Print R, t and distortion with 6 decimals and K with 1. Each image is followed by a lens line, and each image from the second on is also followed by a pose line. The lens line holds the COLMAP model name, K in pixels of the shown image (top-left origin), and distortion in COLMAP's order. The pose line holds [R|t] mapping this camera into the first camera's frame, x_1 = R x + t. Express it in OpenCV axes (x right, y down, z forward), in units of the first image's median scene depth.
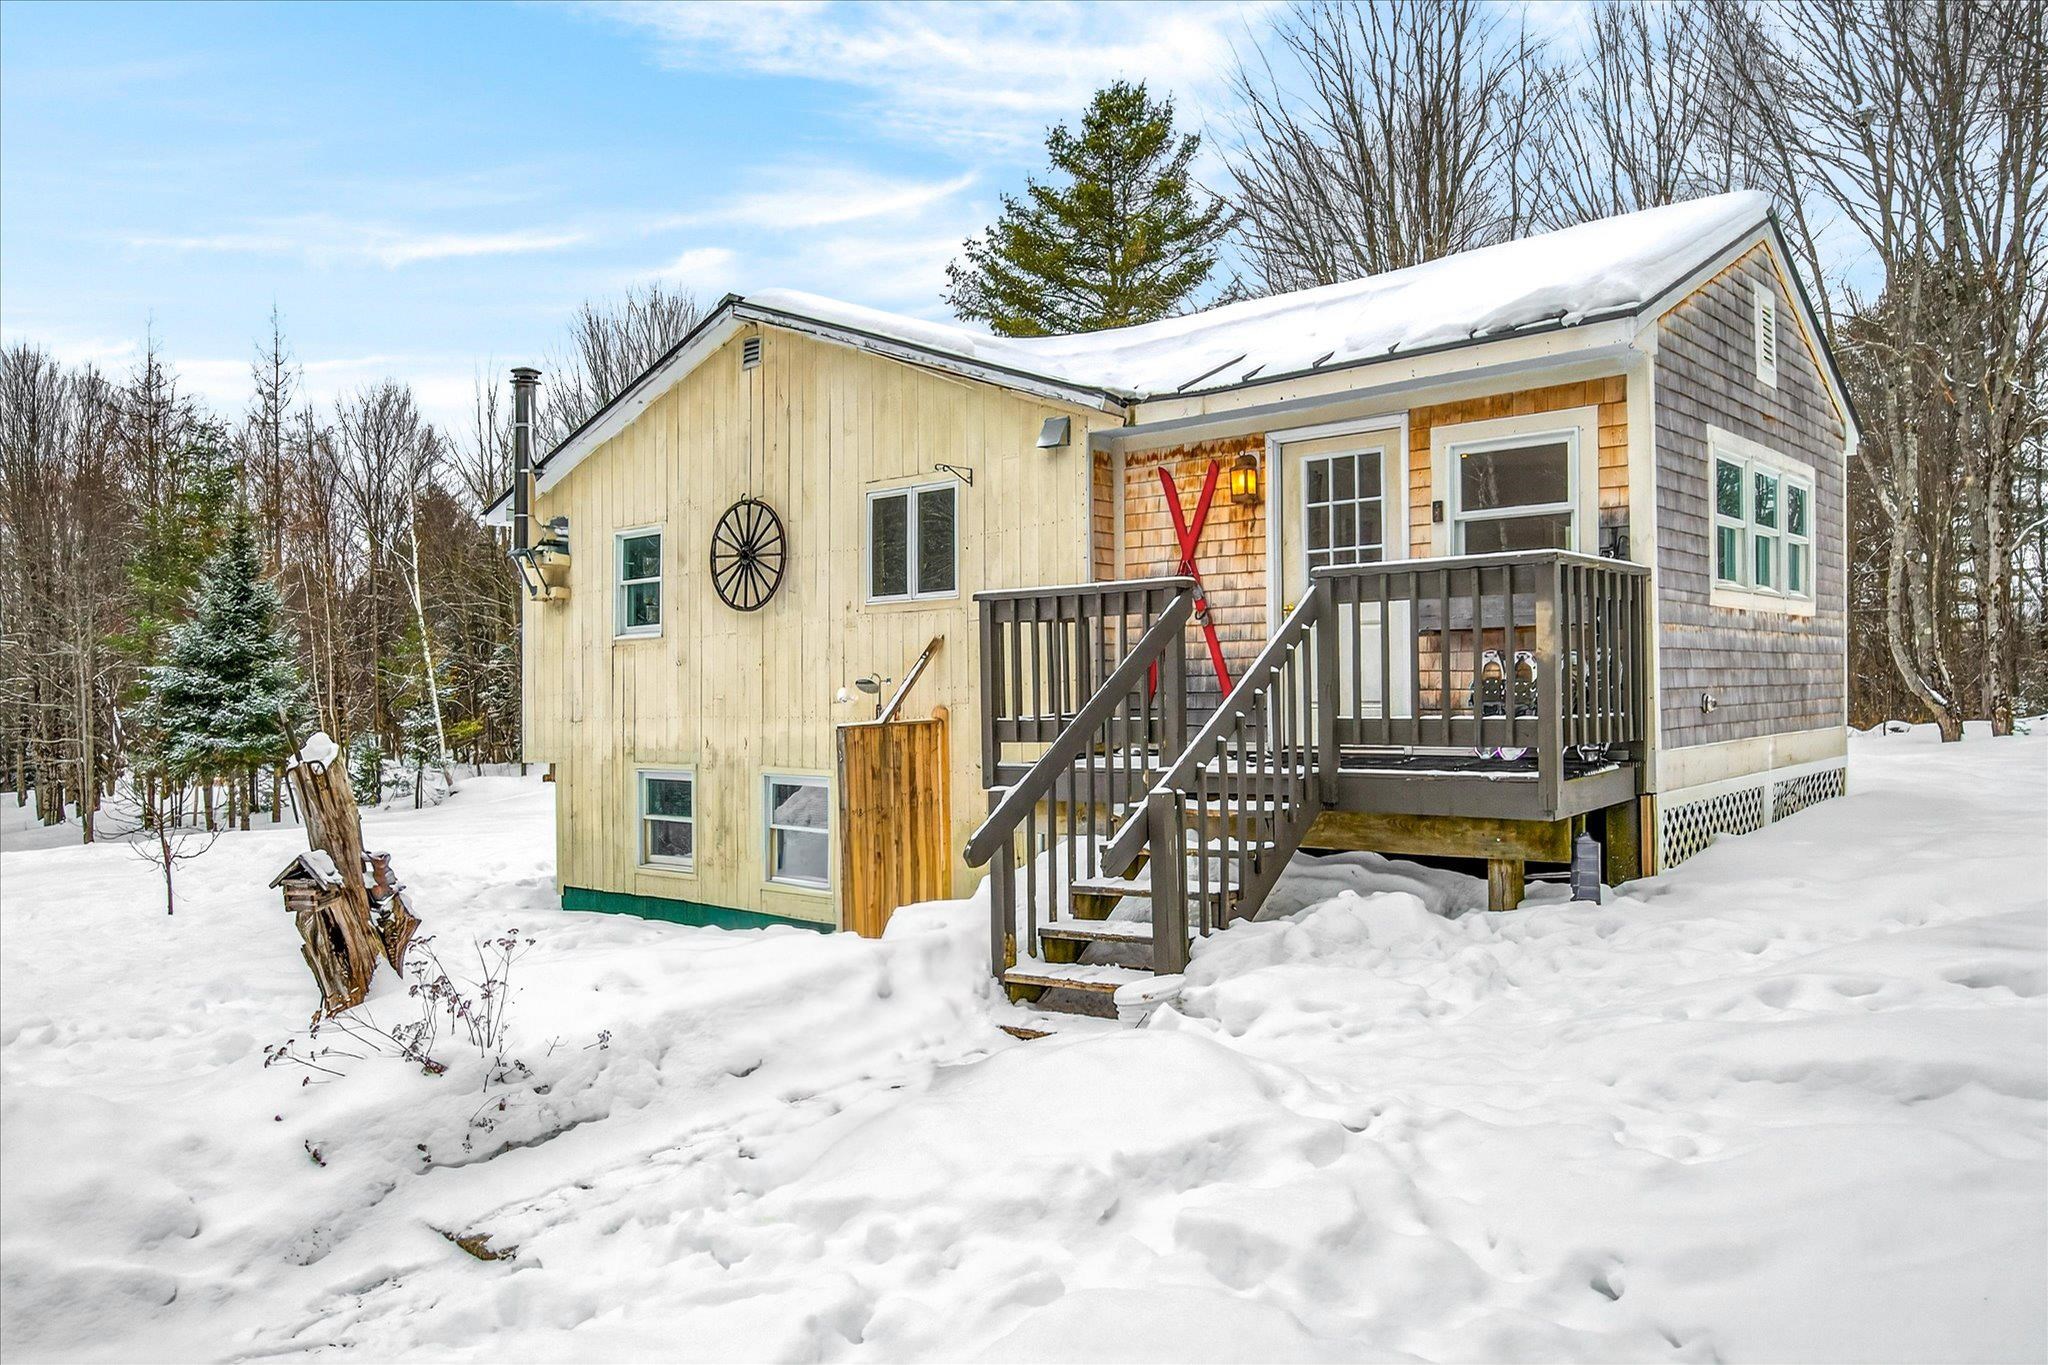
lens RADIAL K [[1472.5, 0, 1024.0], [0, 1472.5, 682.5], [0, 0, 1]] dist [-0.004427, 0.000109]
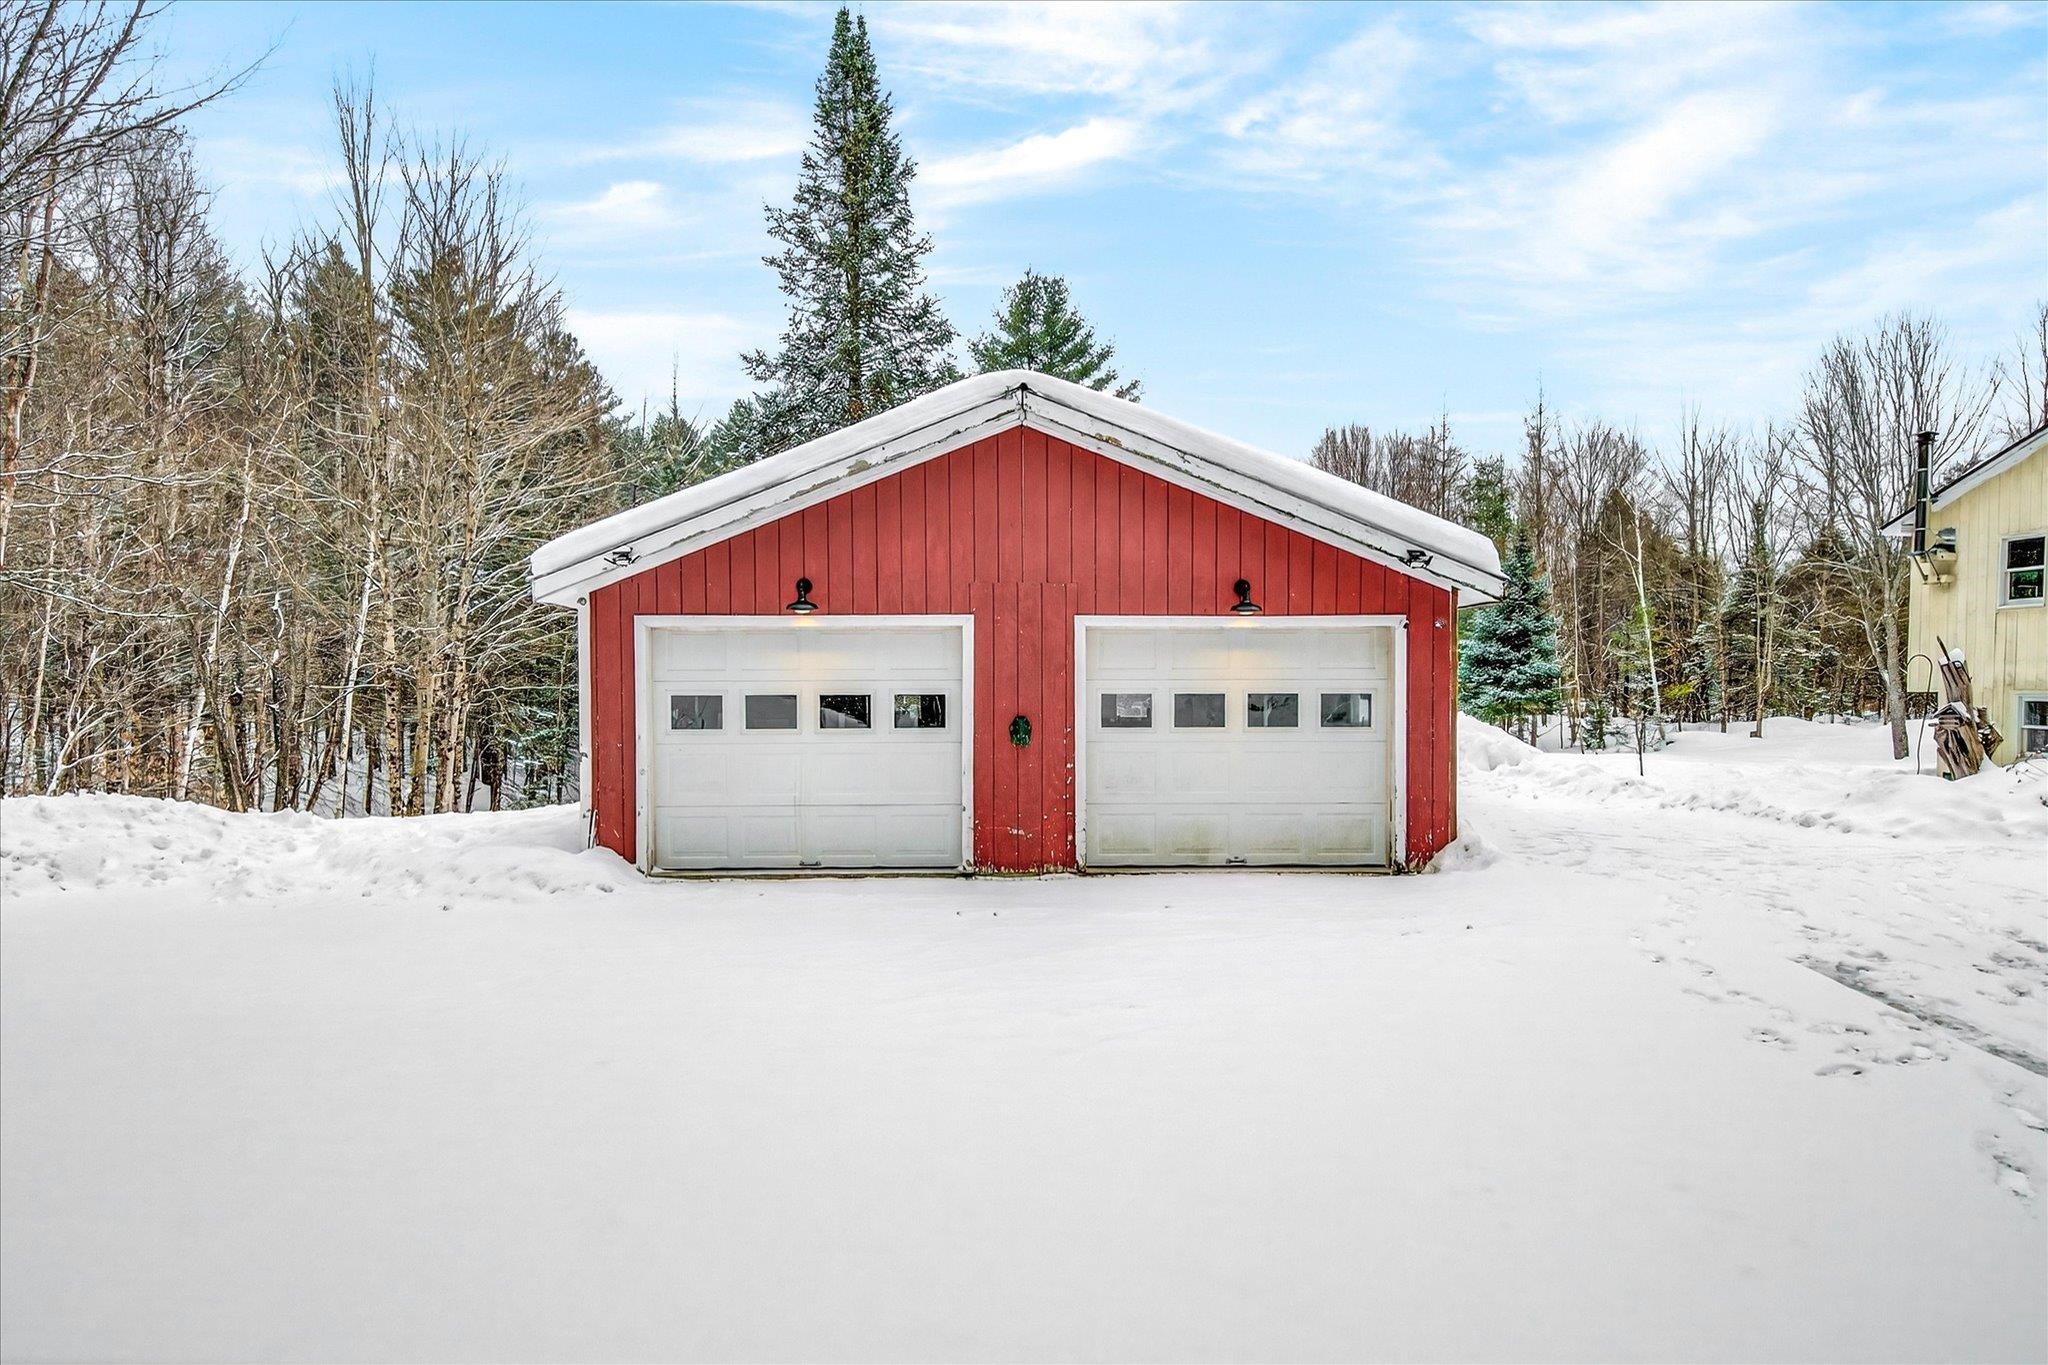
lens RADIAL K [[1201.5, 0, 860.5], [0, 1201.5, 816.7], [0, 0, 1]] dist [-0.081786, -0.001266]
pose [[0.604080, 0.092192, -0.791573, -0.101493], [0.014012, 0.991904, 0.126218, 0.034584], [0.796801, -0.087337, 0.597897, -0.854607]]
